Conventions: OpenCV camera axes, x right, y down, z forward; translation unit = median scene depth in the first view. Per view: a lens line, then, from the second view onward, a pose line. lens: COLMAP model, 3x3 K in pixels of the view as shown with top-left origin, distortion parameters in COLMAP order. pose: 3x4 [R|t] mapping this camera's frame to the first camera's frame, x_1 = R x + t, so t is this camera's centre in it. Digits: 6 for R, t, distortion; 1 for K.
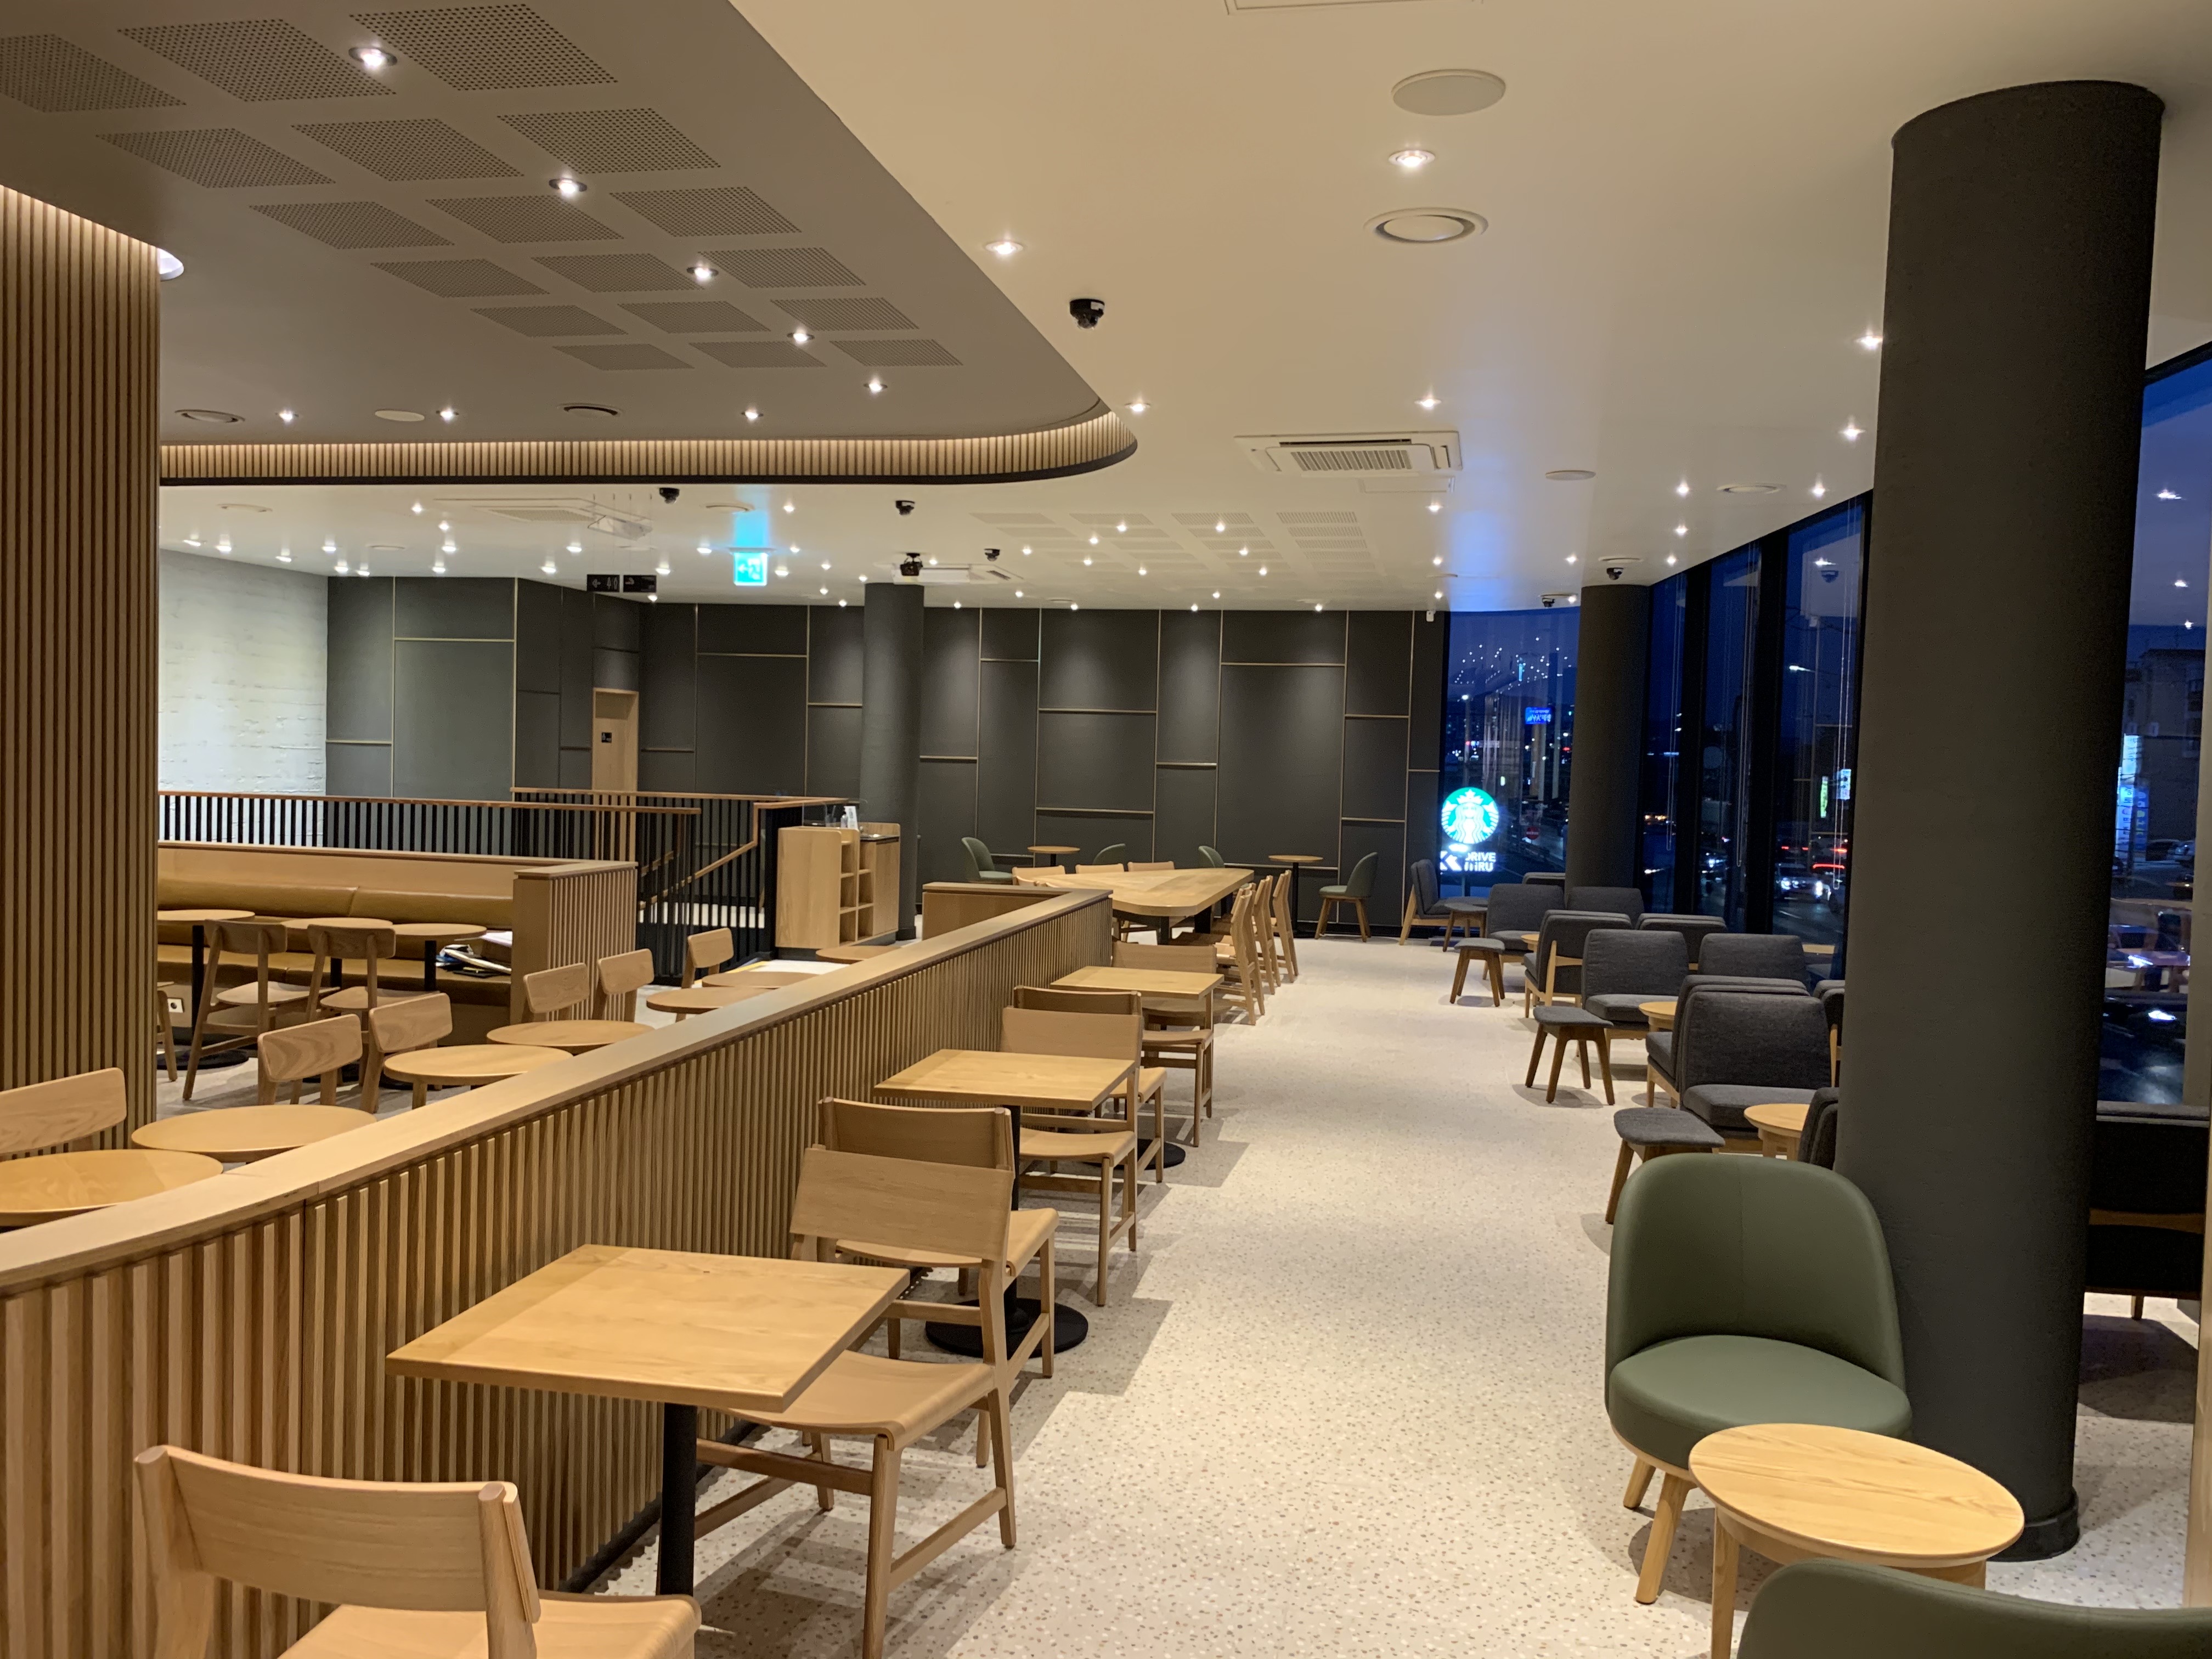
lens RADIAL K [[1685.7, 0, 1089.1], [0, 1685.7, 826.8], [0, 0, 1]] dist [0.036639, -0.048371]
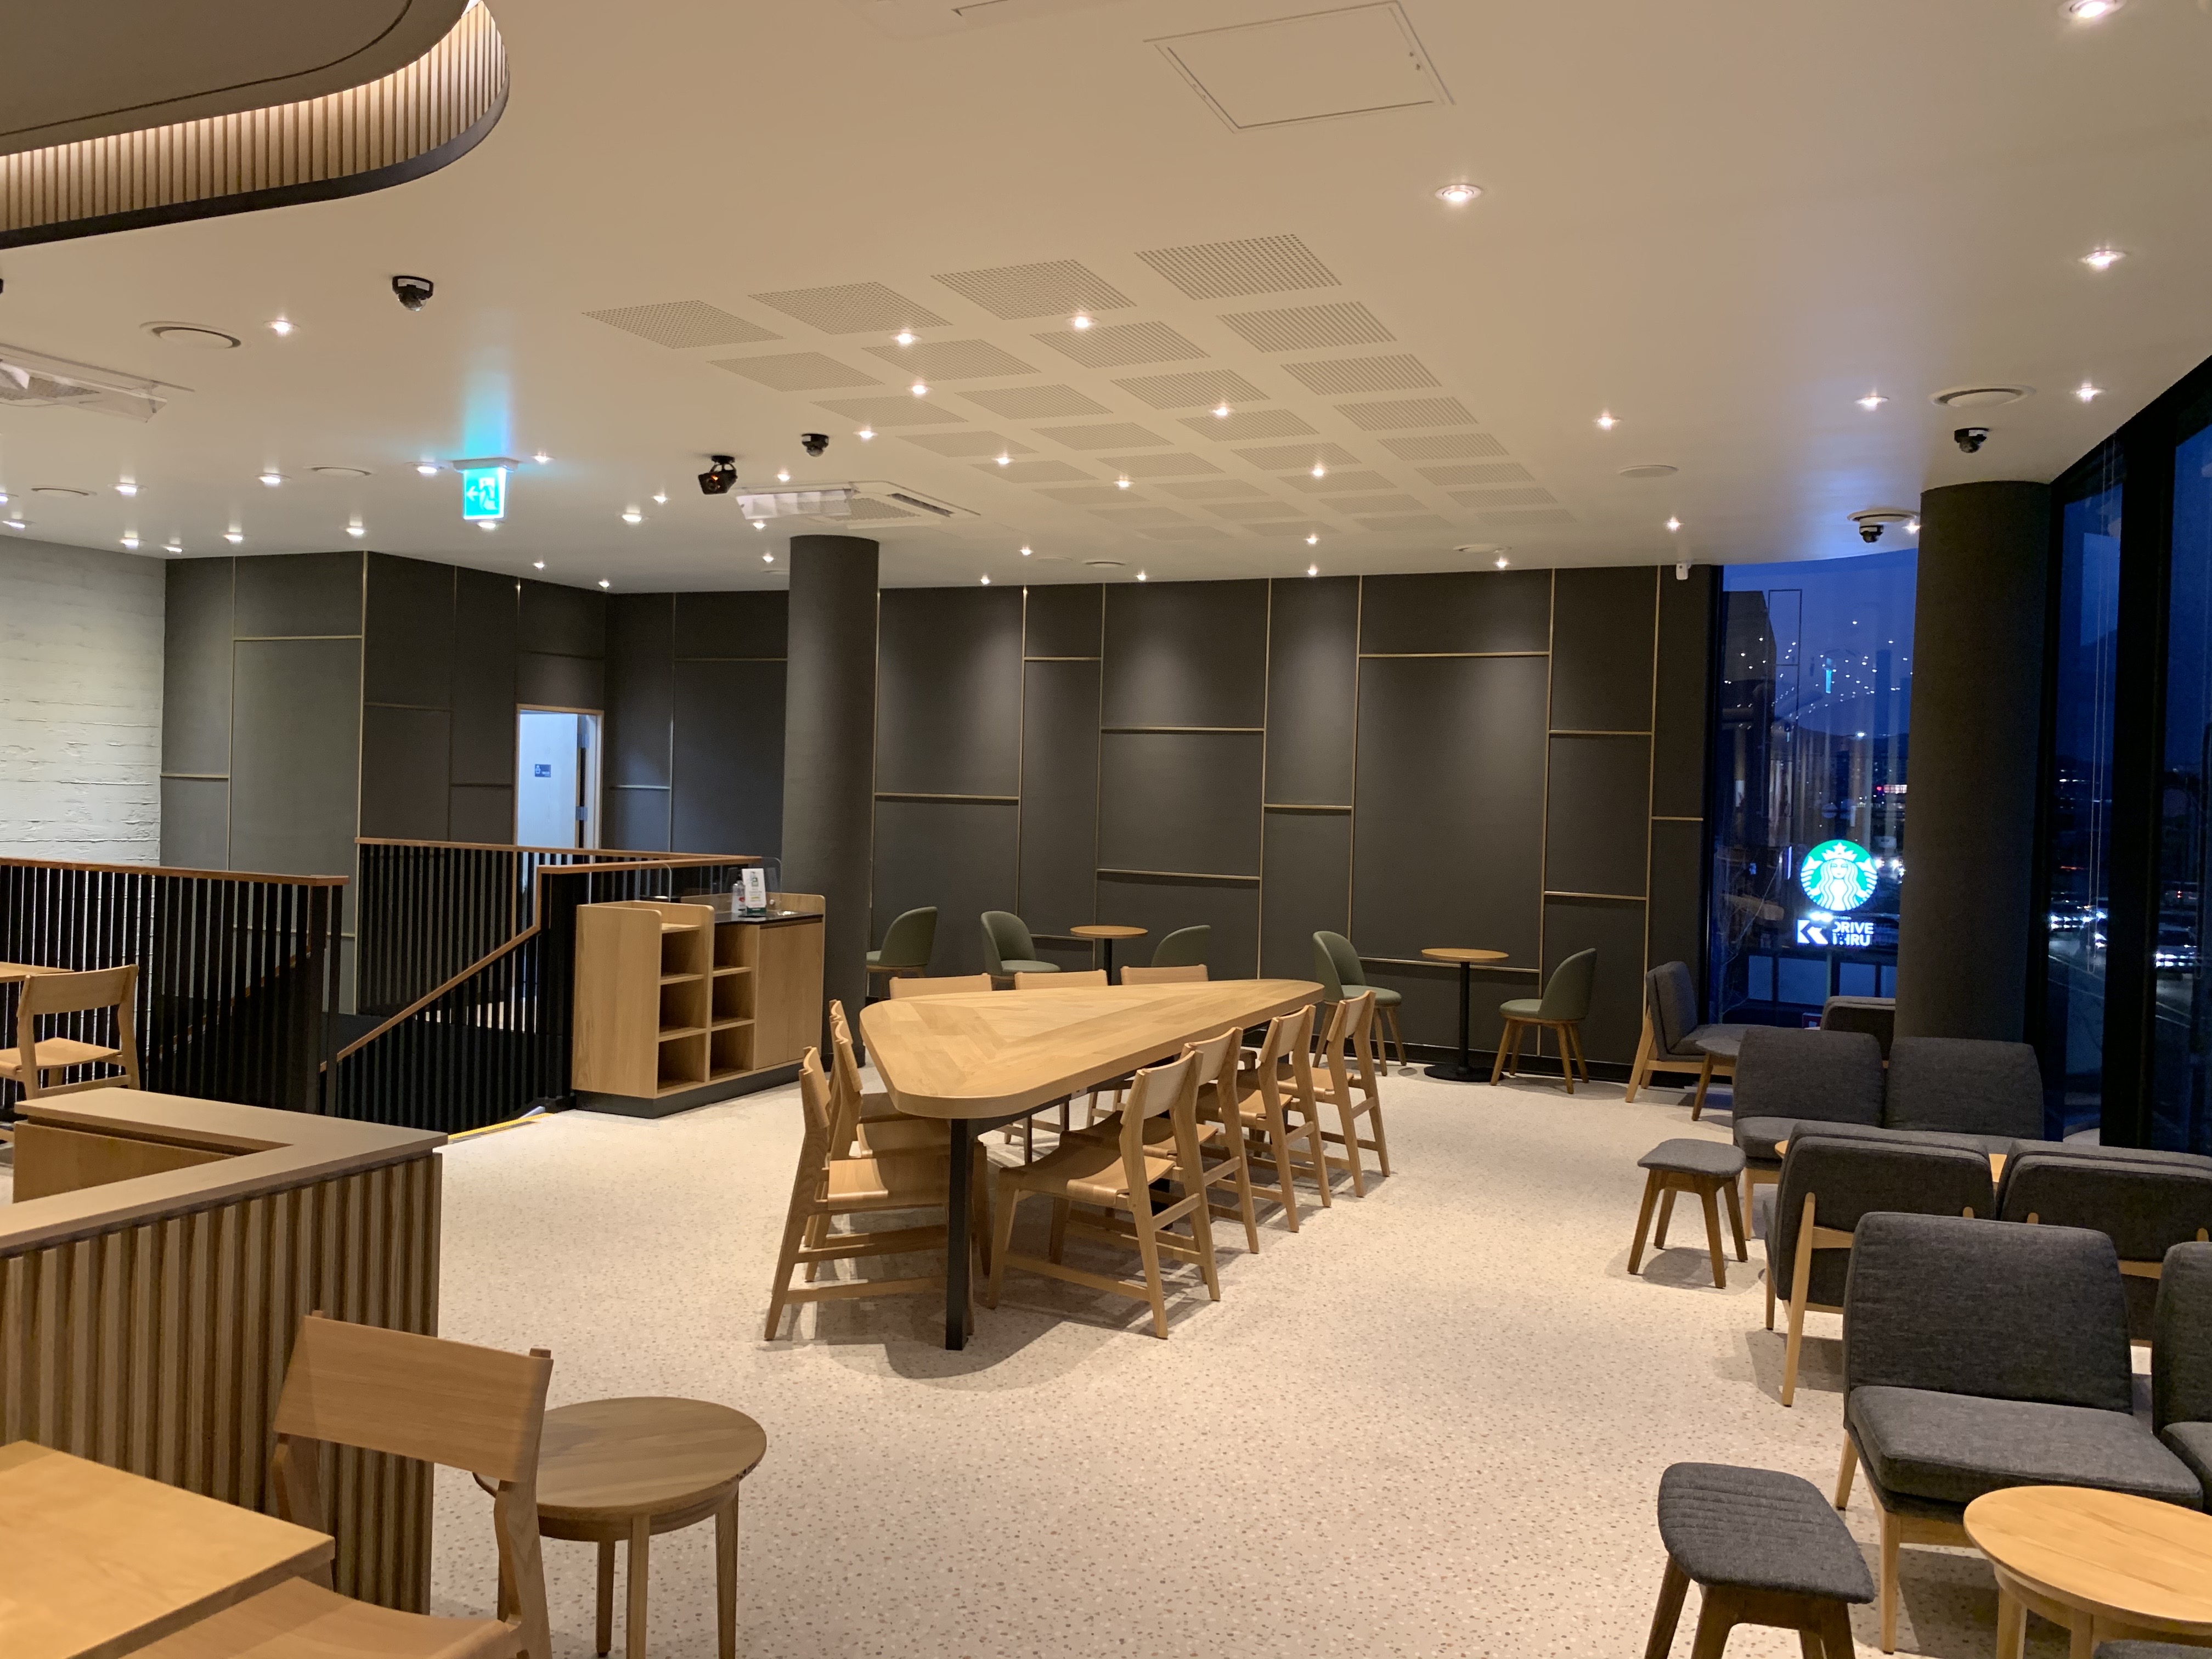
lens RADIAL K [[1685.7, 0, 1122.4], [0, 1685.7, 811.5], [0, 0, 1]] dist [0.036639, -0.048371]
pose [[0.979382, 0.002393, -0.202004, 0.125549], [-0.009609, 0.999350, -0.034752, -0.011911], [0.201789, 0.035976, 0.978768, 0.345171]]
